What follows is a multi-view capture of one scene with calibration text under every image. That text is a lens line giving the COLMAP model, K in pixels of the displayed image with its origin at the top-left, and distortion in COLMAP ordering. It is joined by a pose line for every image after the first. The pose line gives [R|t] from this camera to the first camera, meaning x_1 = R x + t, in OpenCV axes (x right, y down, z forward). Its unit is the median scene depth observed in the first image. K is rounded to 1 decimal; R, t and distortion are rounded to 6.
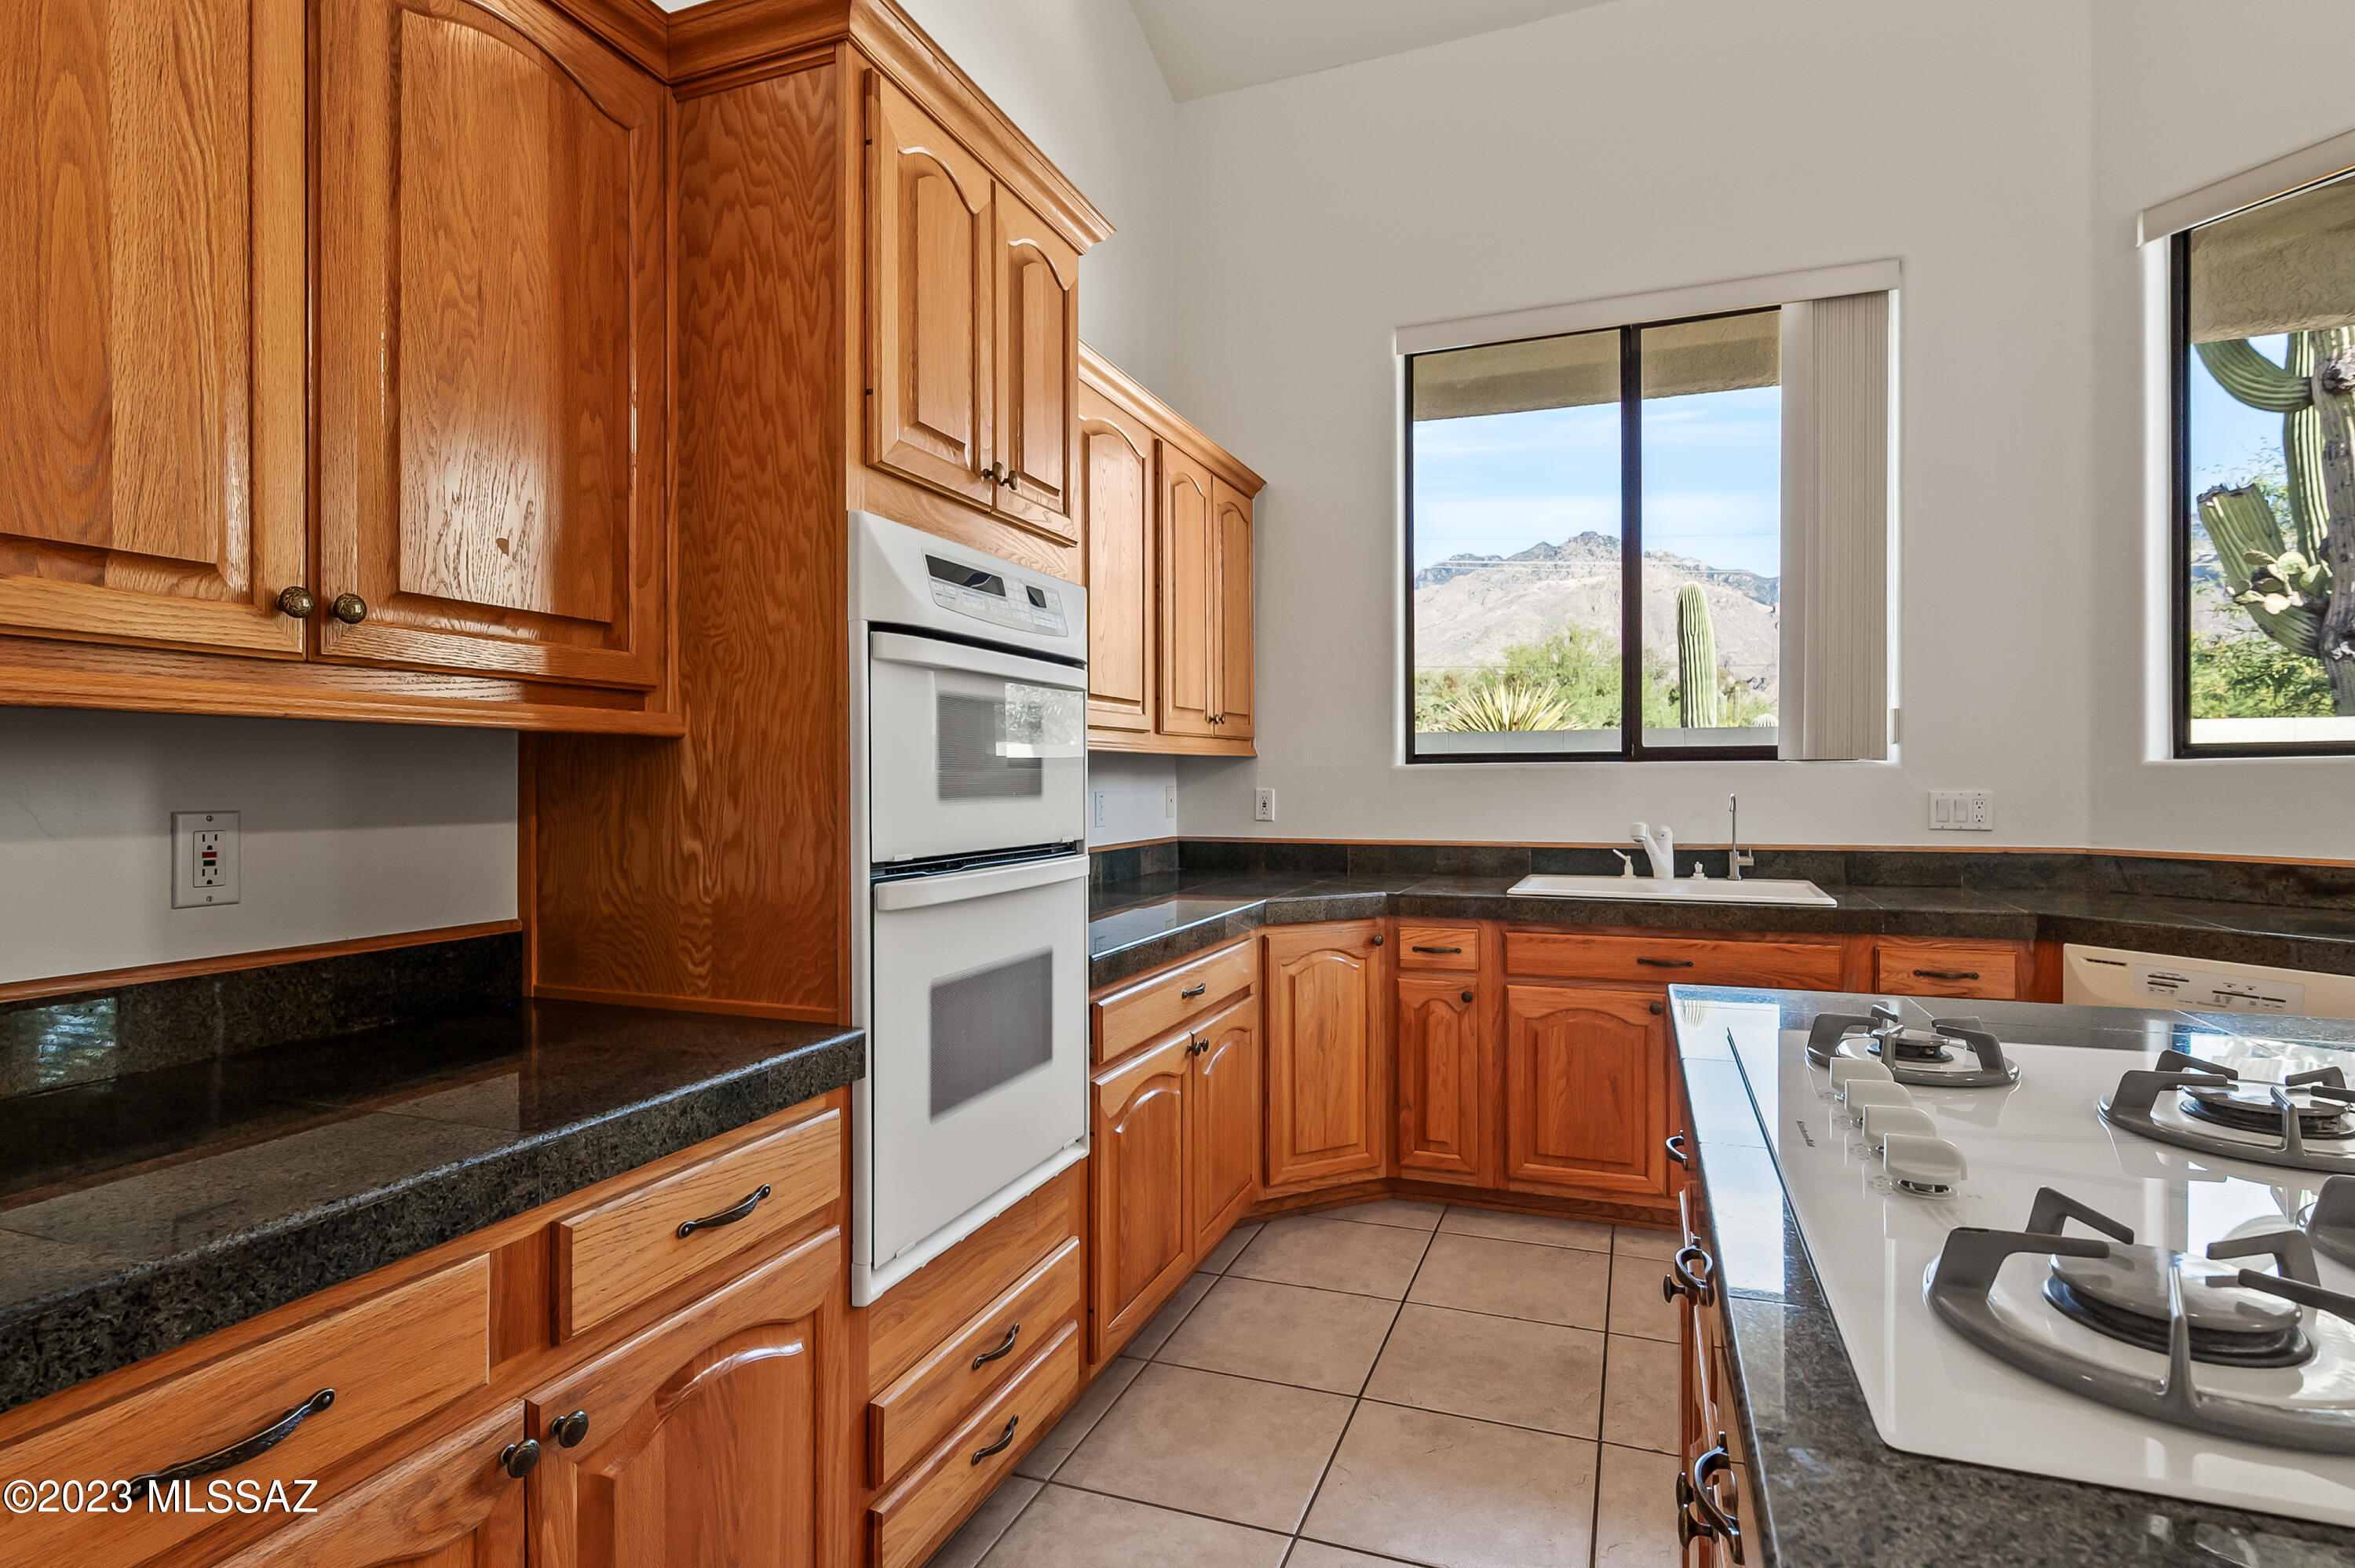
lens RADIAL K [[1156.6, 0, 1215.7], [0, 1156.6, 781.2], [0, 0, 1]] dist [-0.000369, -0.000423]
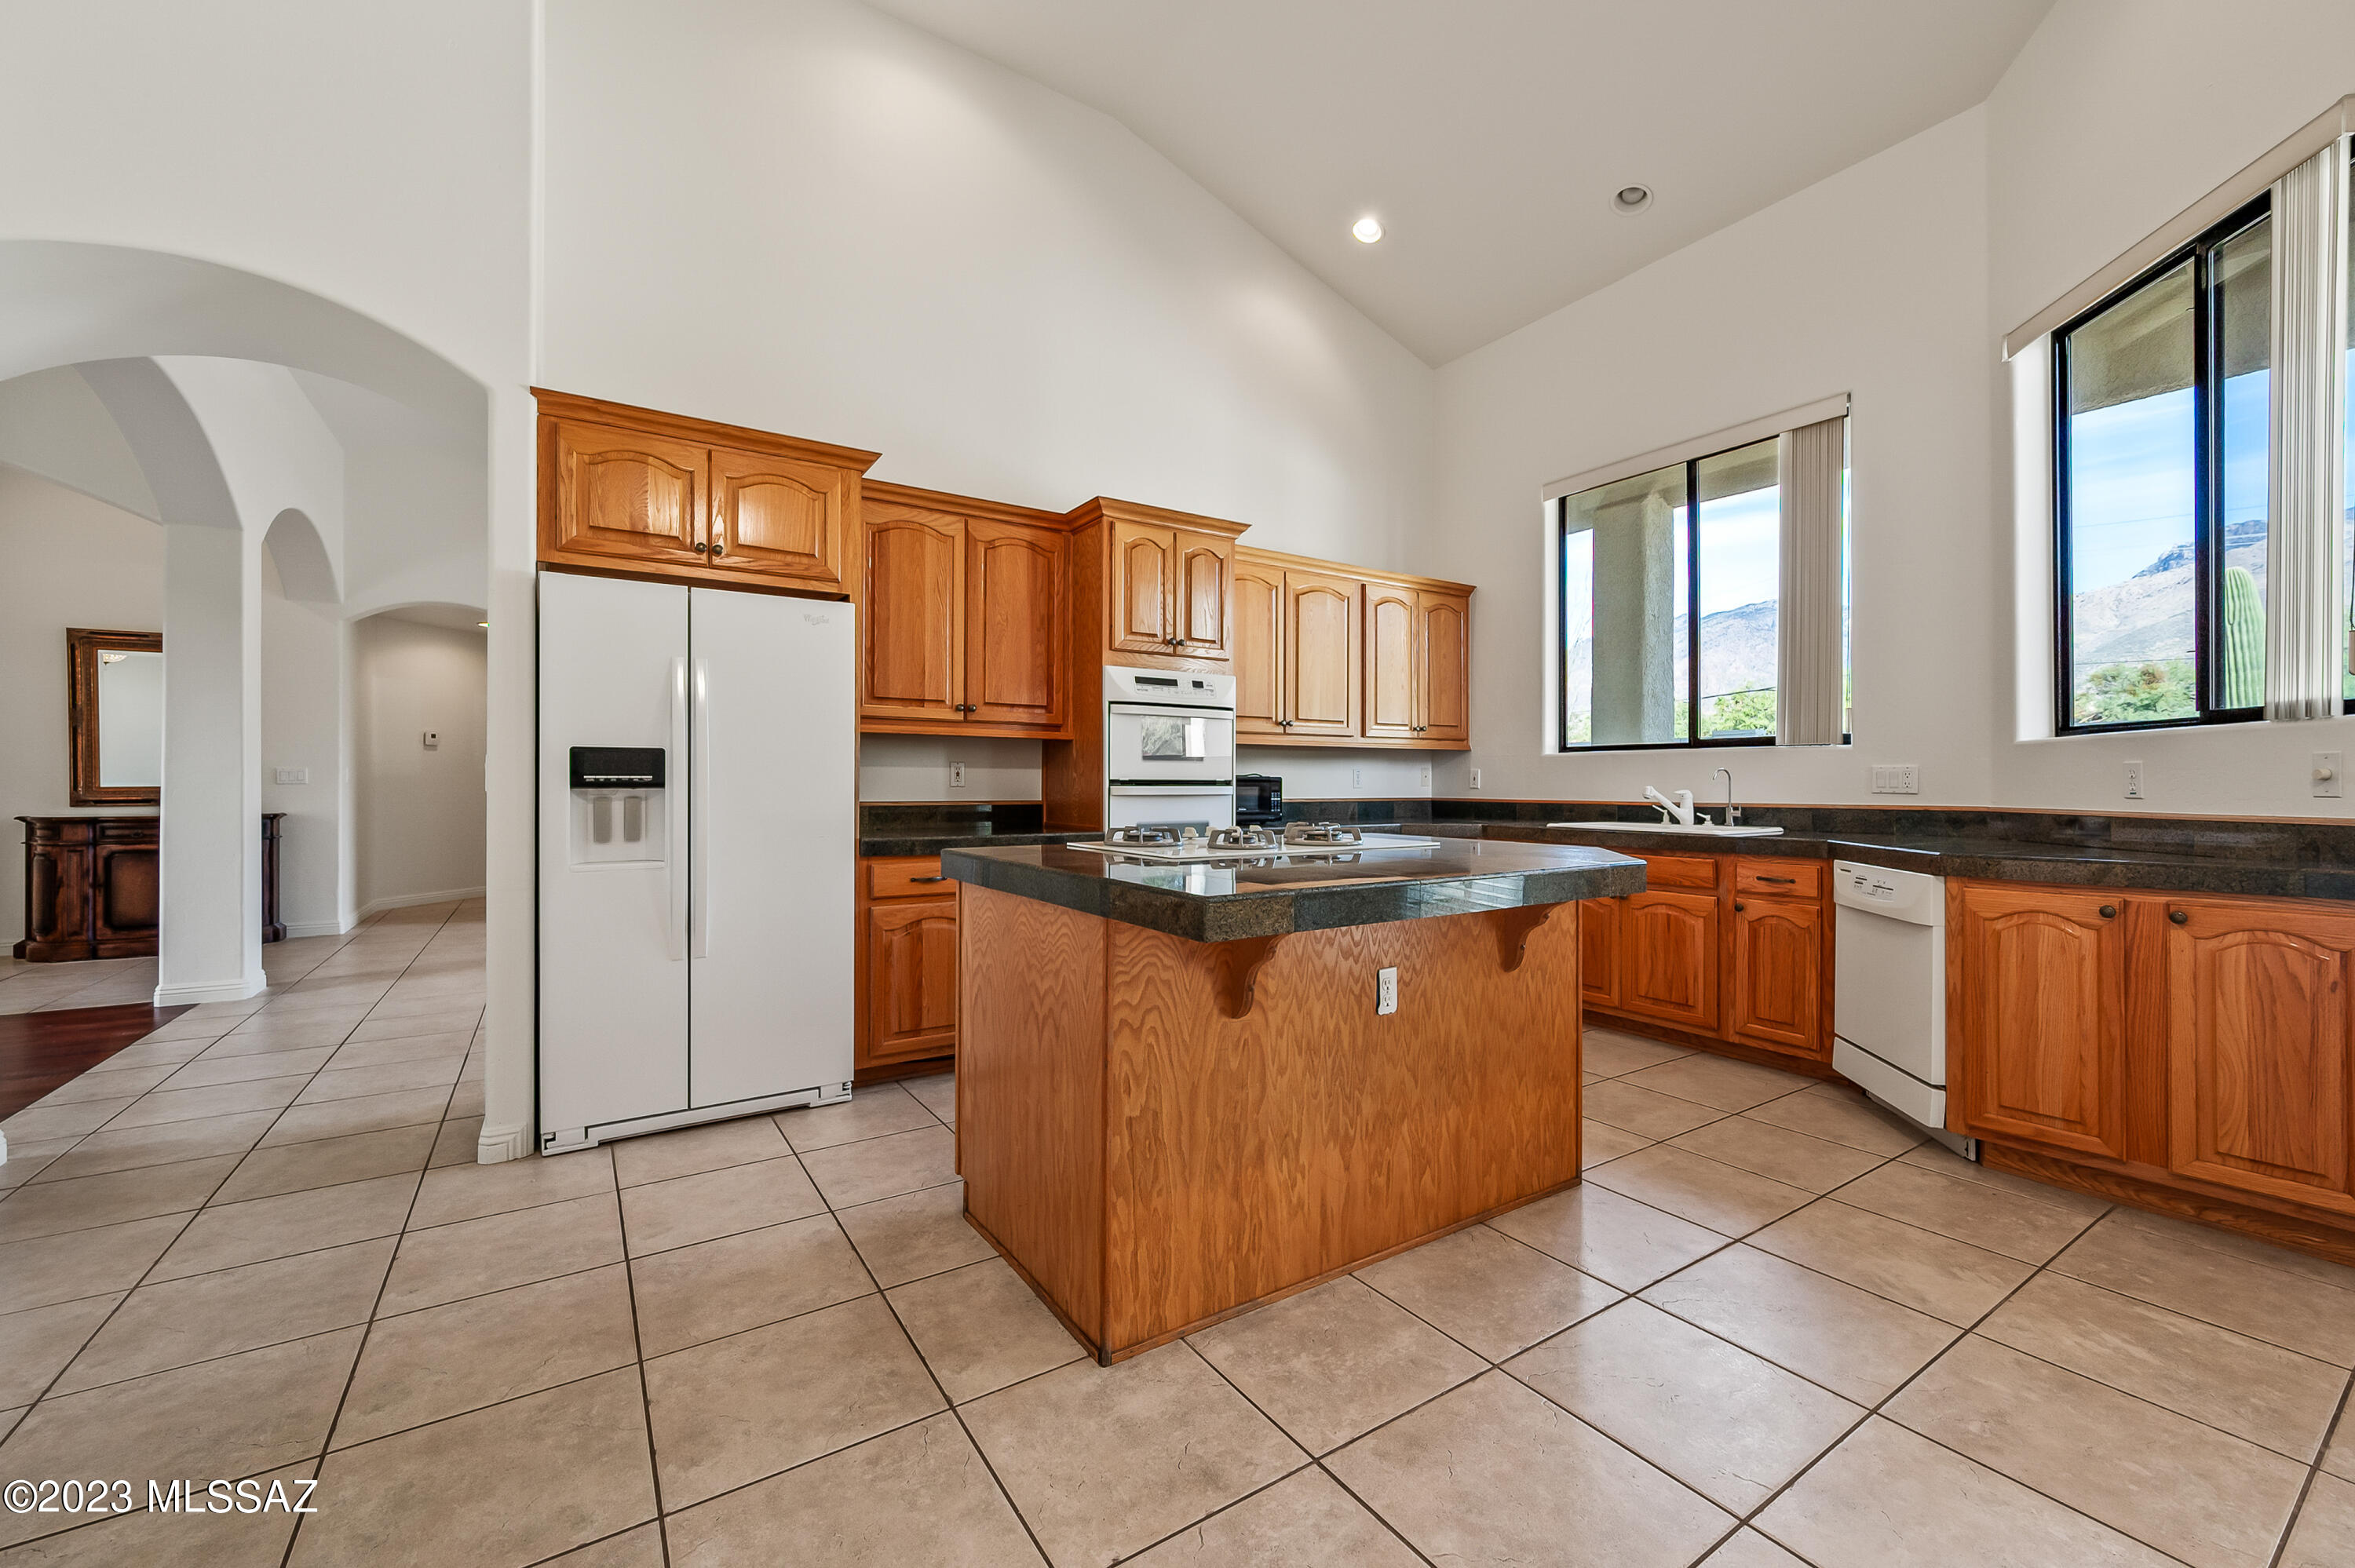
lens RADIAL K [[939.8, 0, 1194.1], [0, 939.8, 780.4], [0, 0, 1]] dist [-0.000525, 0.000155]
pose [[0.809068, 0.004405, -0.587698, 0.649634], [-0.007809, 0.999964, -0.003256, 0.037977], [0.587663, 0.007223, 0.809074, -0.427630]]
